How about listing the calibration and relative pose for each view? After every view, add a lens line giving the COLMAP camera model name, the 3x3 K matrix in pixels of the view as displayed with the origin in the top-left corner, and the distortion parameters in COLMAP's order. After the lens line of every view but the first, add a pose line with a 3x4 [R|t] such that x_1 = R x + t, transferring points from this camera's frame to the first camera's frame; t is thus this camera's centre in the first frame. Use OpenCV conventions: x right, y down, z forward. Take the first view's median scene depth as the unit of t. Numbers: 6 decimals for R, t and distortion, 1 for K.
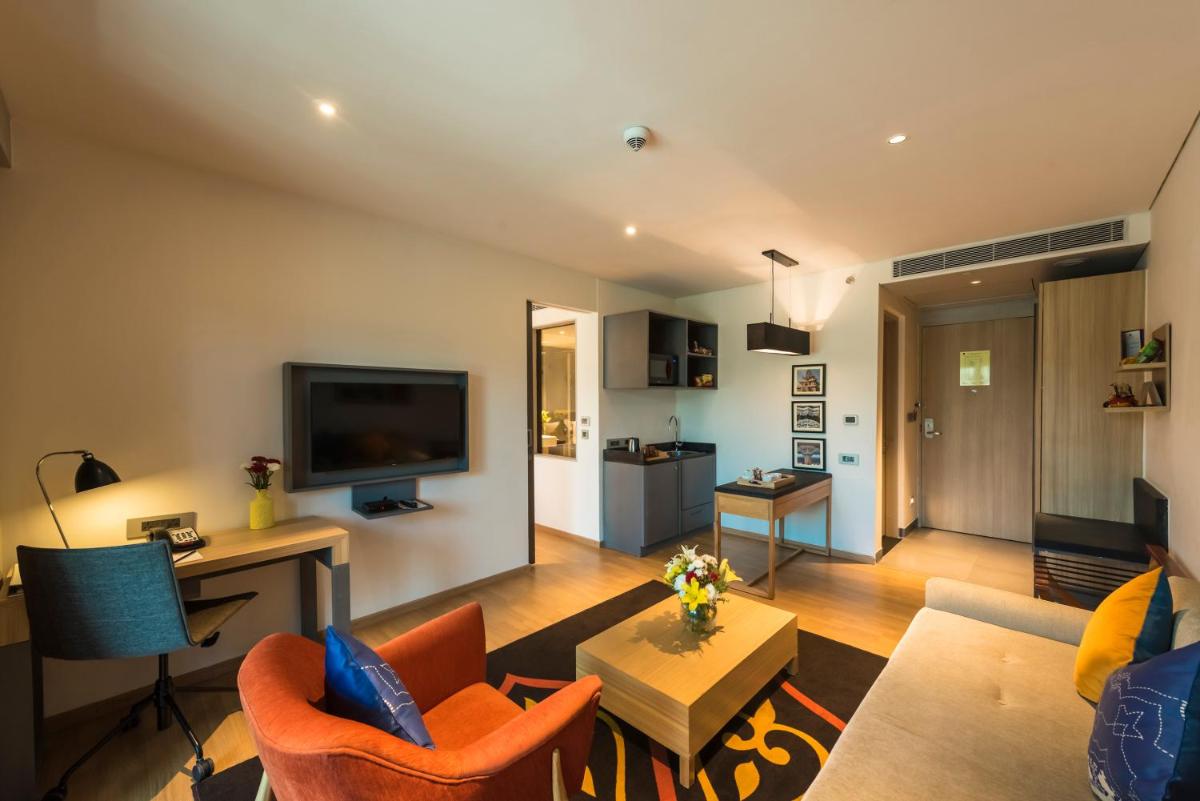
lens RADIAL K [[468.8, 0, 599.7], [0, 468.8, 404.7], [0, 0, 1]] dist [-0.000605, -0.000066]
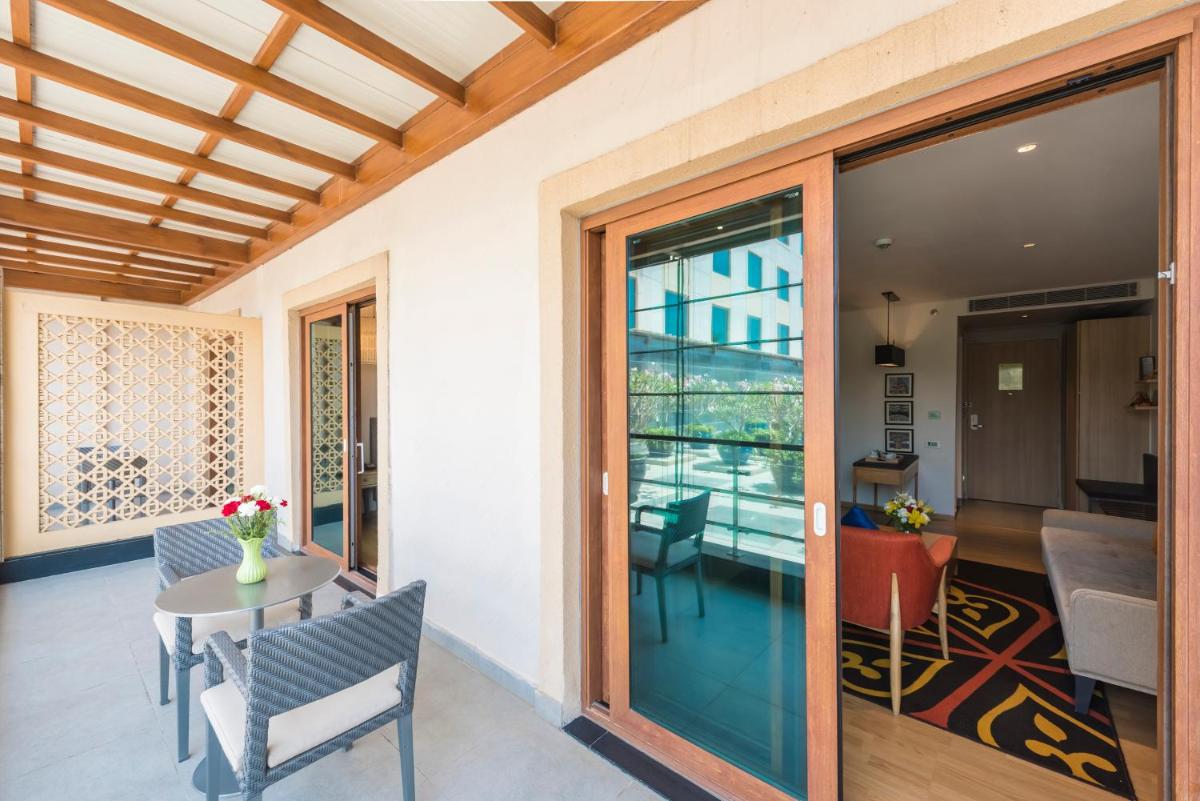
lens RADIAL K [[468.8, 0, 601.1], [0, 468.8, 397.3], [0, 0, 1]] dist [-0.000605, -0.000066]
pose [[0.998427, 0.005775, 0.055776, -0.507513], [-0.005213, 0.999934, -0.010217, -0.000401], [-0.055831, 0.009910, 0.998391, -0.300188]]
